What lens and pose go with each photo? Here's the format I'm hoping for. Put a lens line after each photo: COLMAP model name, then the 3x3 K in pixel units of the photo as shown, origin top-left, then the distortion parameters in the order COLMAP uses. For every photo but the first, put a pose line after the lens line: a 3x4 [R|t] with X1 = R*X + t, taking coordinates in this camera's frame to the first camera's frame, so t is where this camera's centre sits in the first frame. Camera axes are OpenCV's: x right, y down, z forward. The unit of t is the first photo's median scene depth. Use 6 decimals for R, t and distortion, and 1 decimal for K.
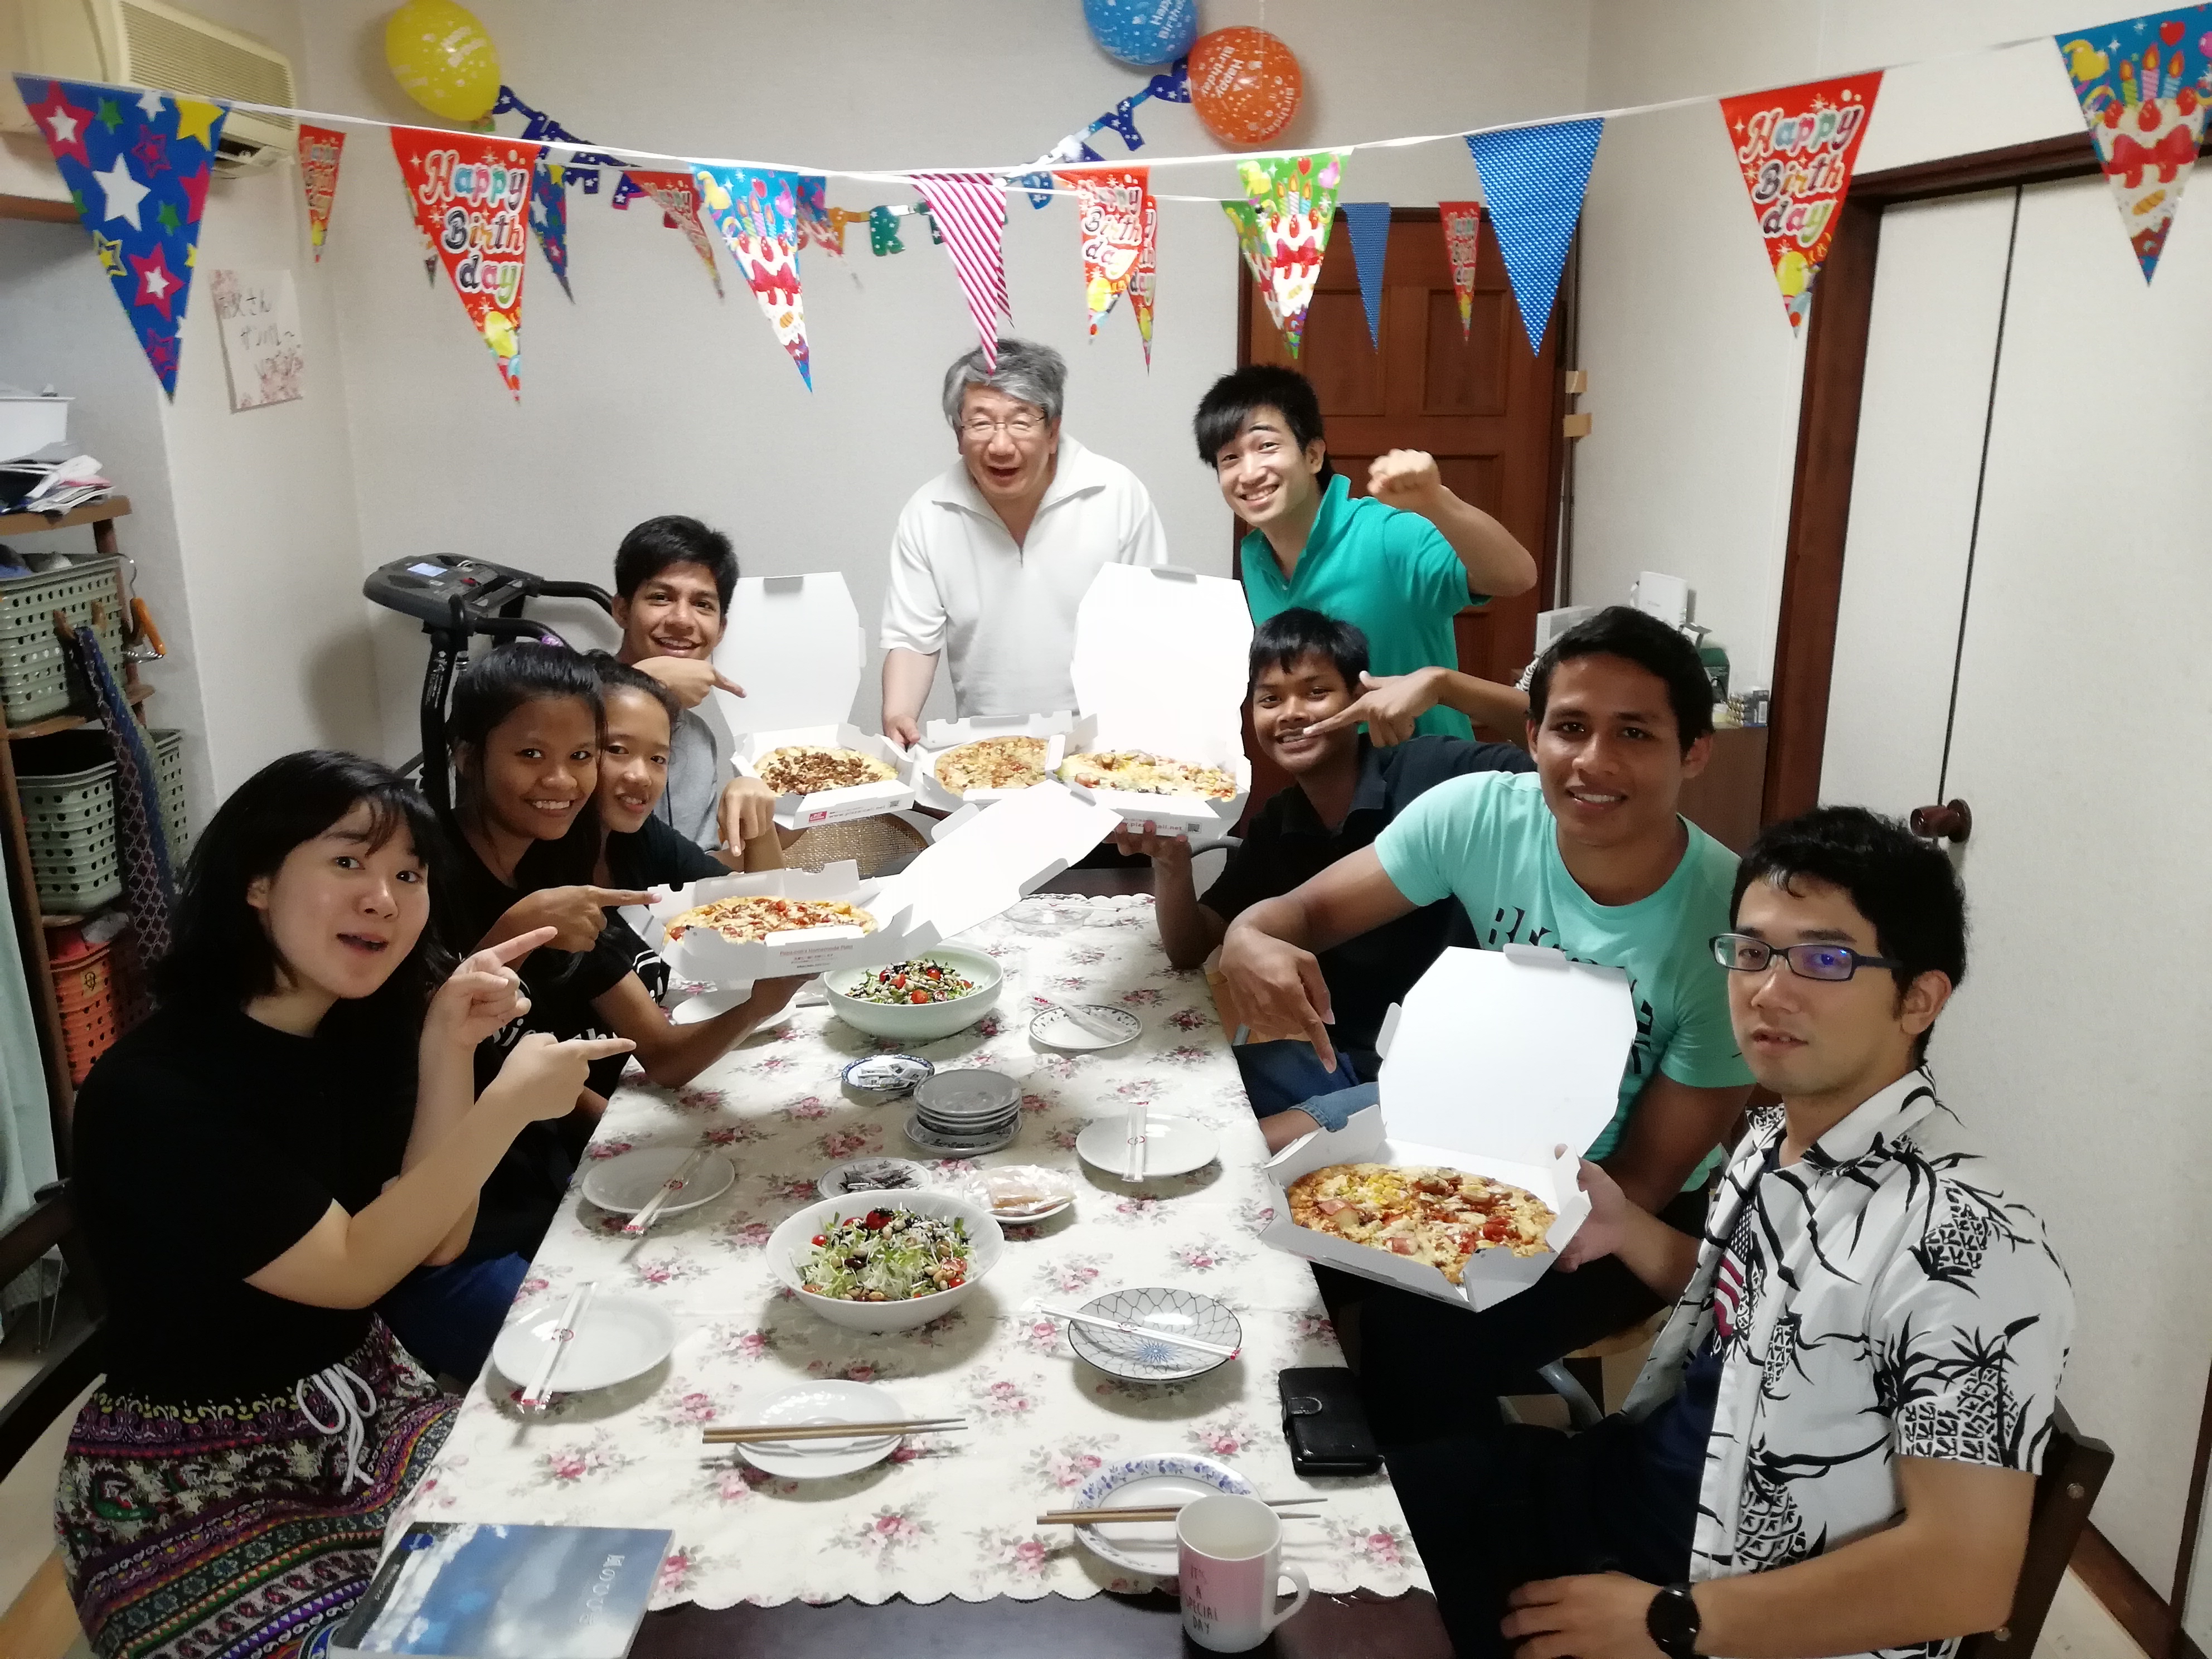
lens RADIAL K [[1763.2, 0, 1111.7], [0, 1763.2, 818.5], [0, 0, 1]] dist [-0.024475, 0.056235]
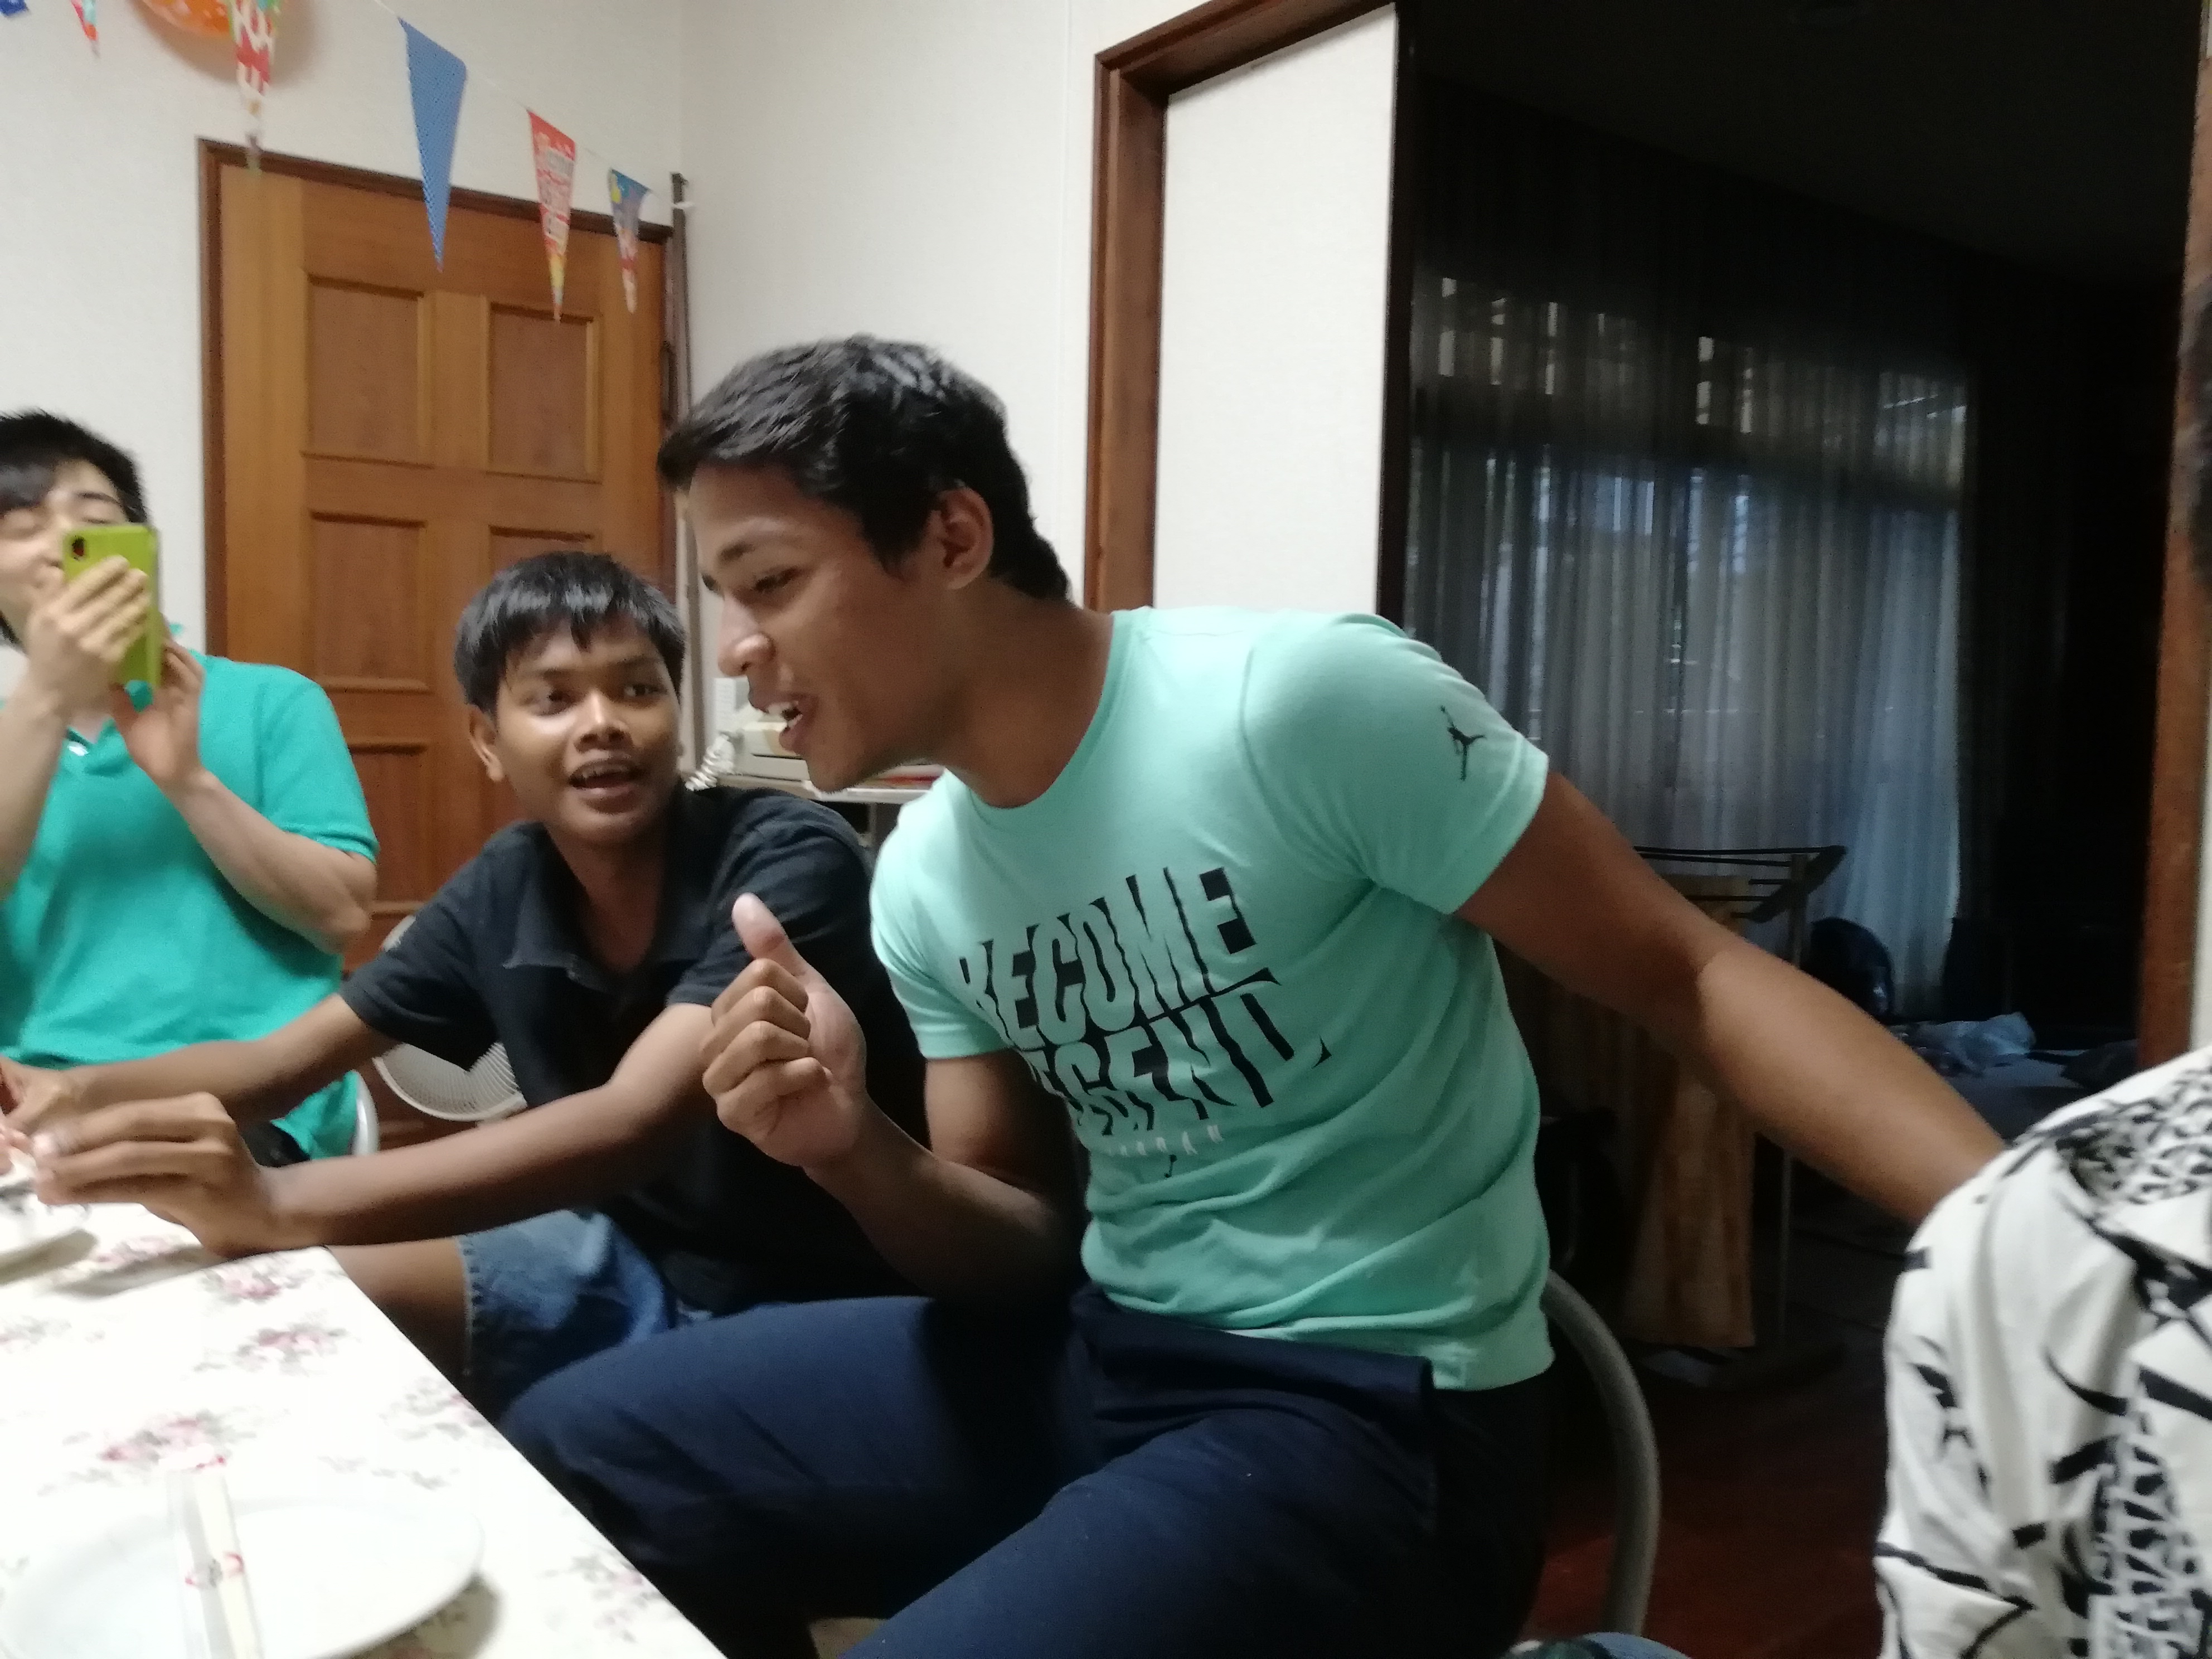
lens RADIAL K [[1763.2, 0, 1096.5], [0, 1763.2, 823.5], [0, 0, 1]] dist [-0.024475, 0.056235]
pose [[0.837766, -0.014662, 0.545833, -0.011708], [0.118876, 0.980559, -0.156117, 0.059273], [-0.532932, 0.195676, 0.823222, 0.313999]]
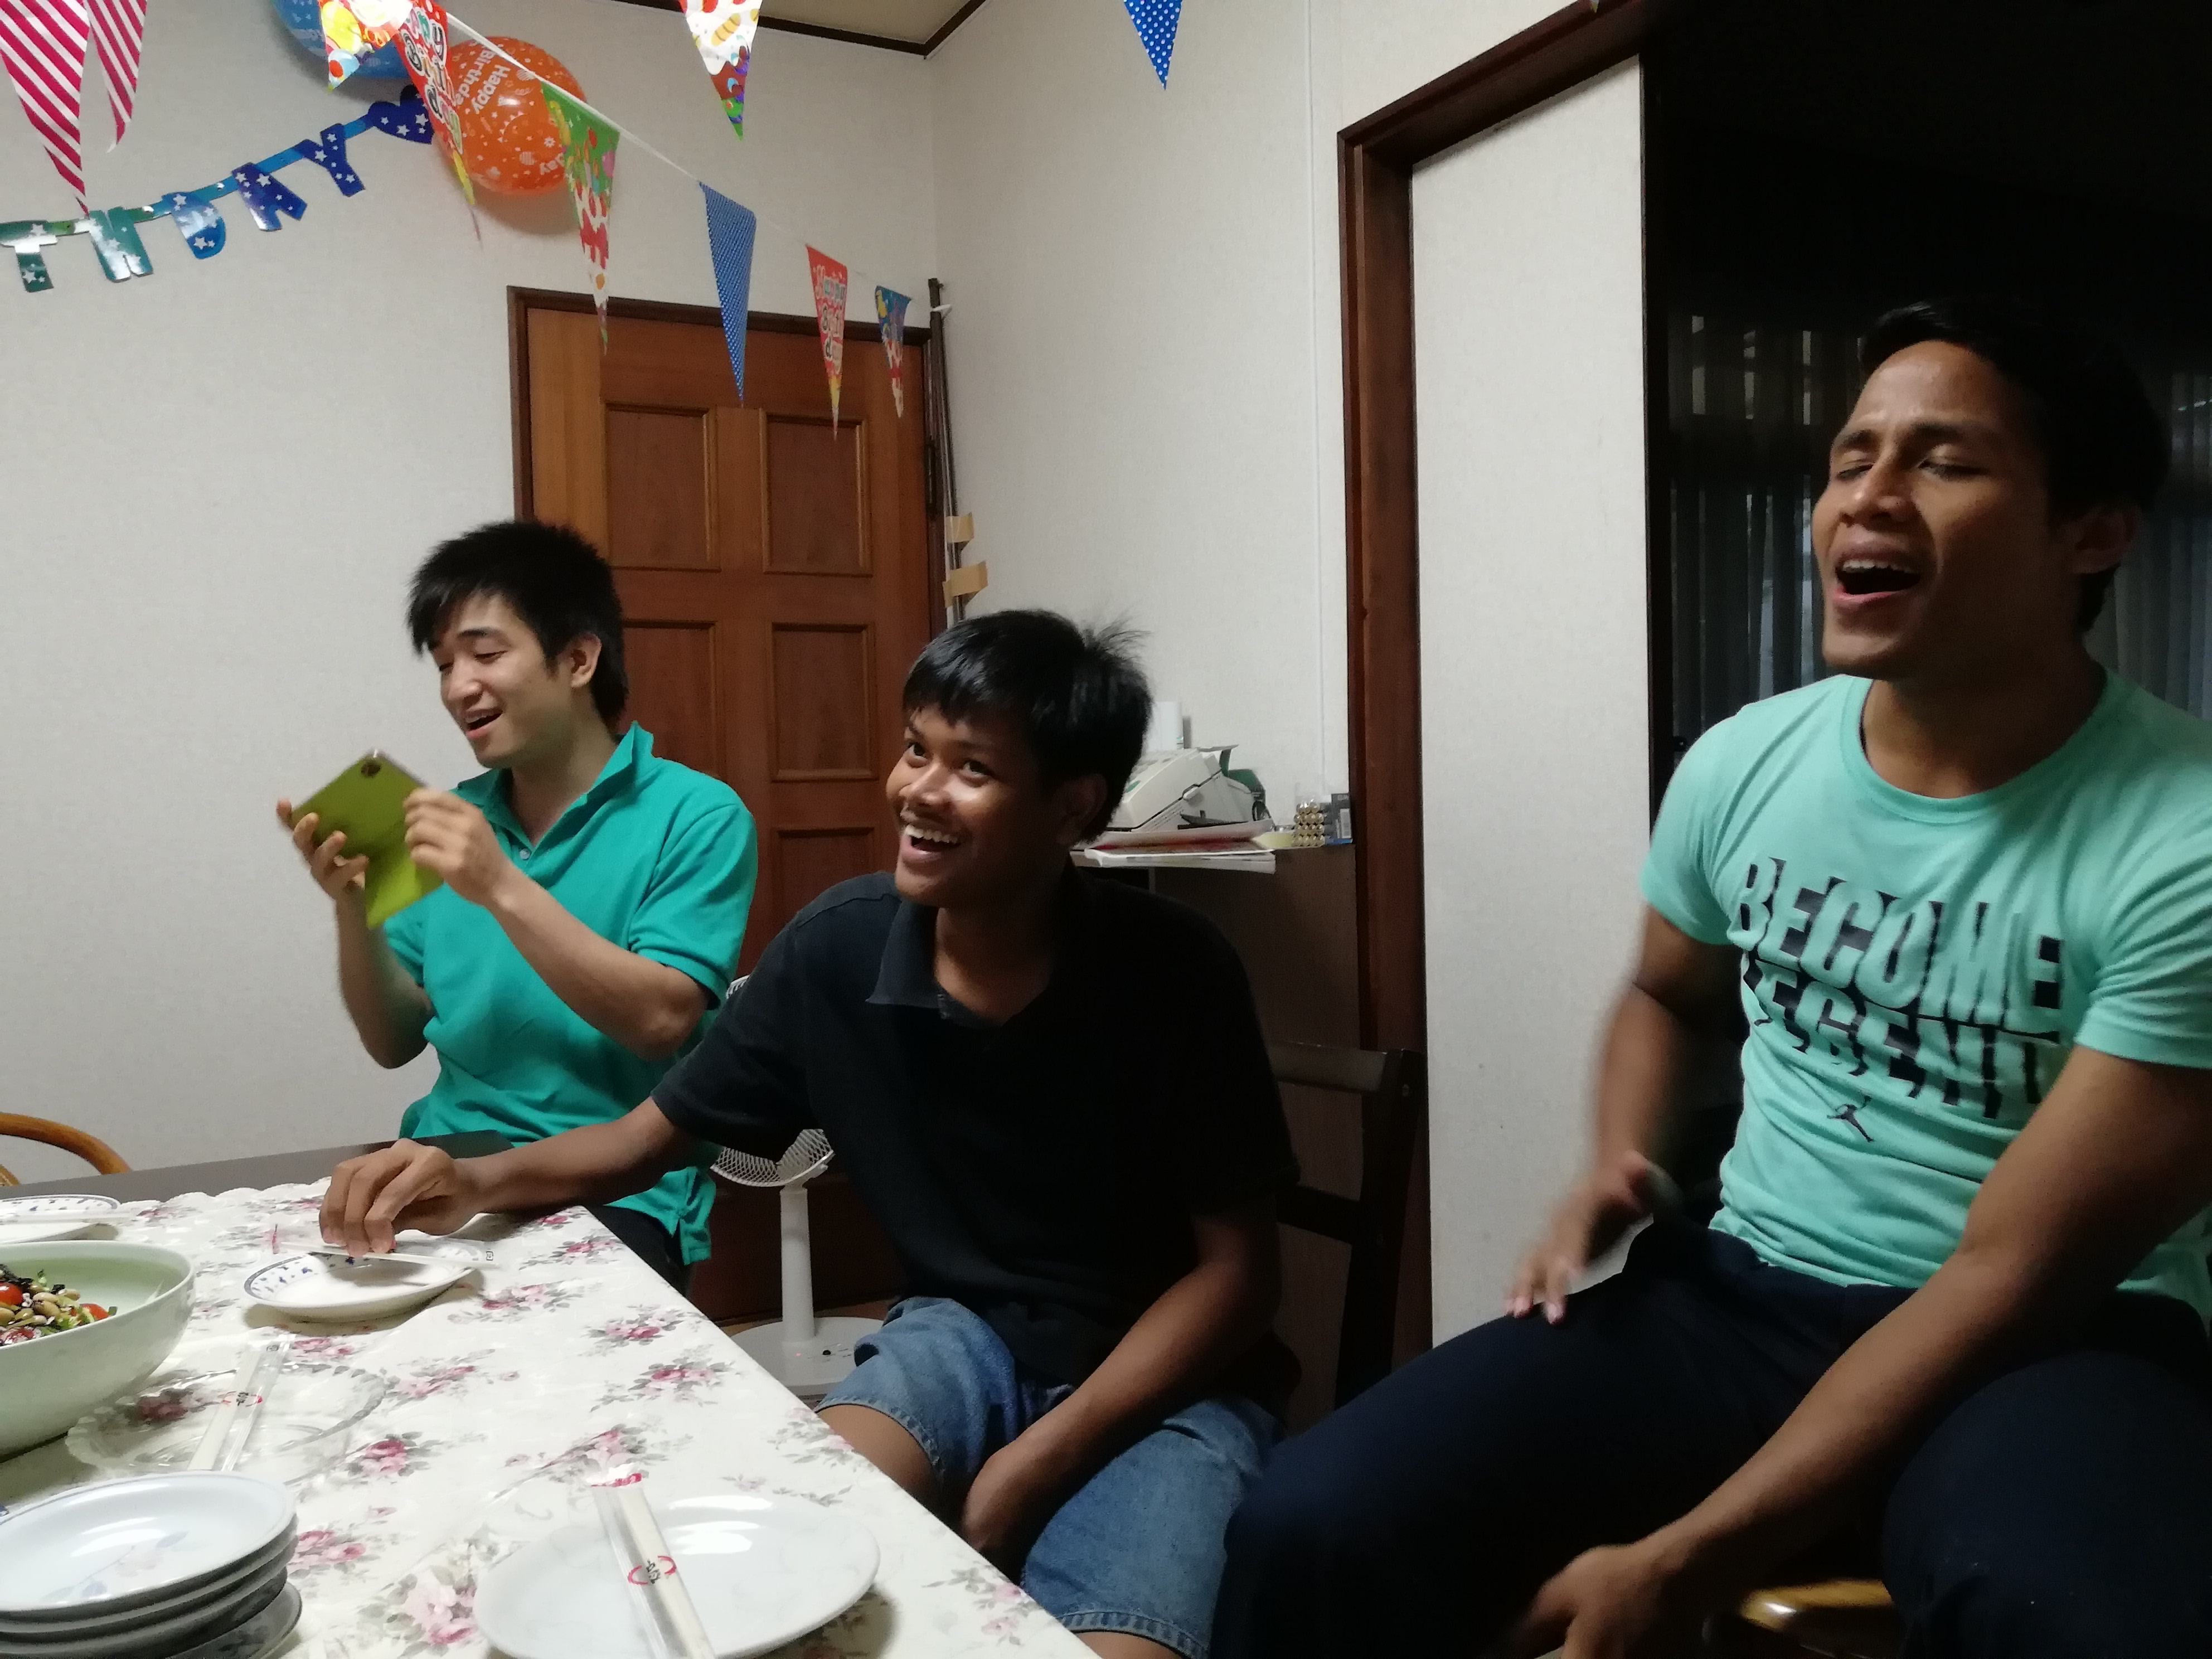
lens RADIAL K [[1763.2, 0, 1101.7], [0, 1763.2, 837.4], [0, 0, 1]] dist [-0.024475, 0.056235]
pose [[0.903183, -0.036055, 0.427738, -0.026769], [0.134578, 0.970011, -0.202402, 0.061663], [-0.407613, 0.240371, 0.880950, 0.307193]]
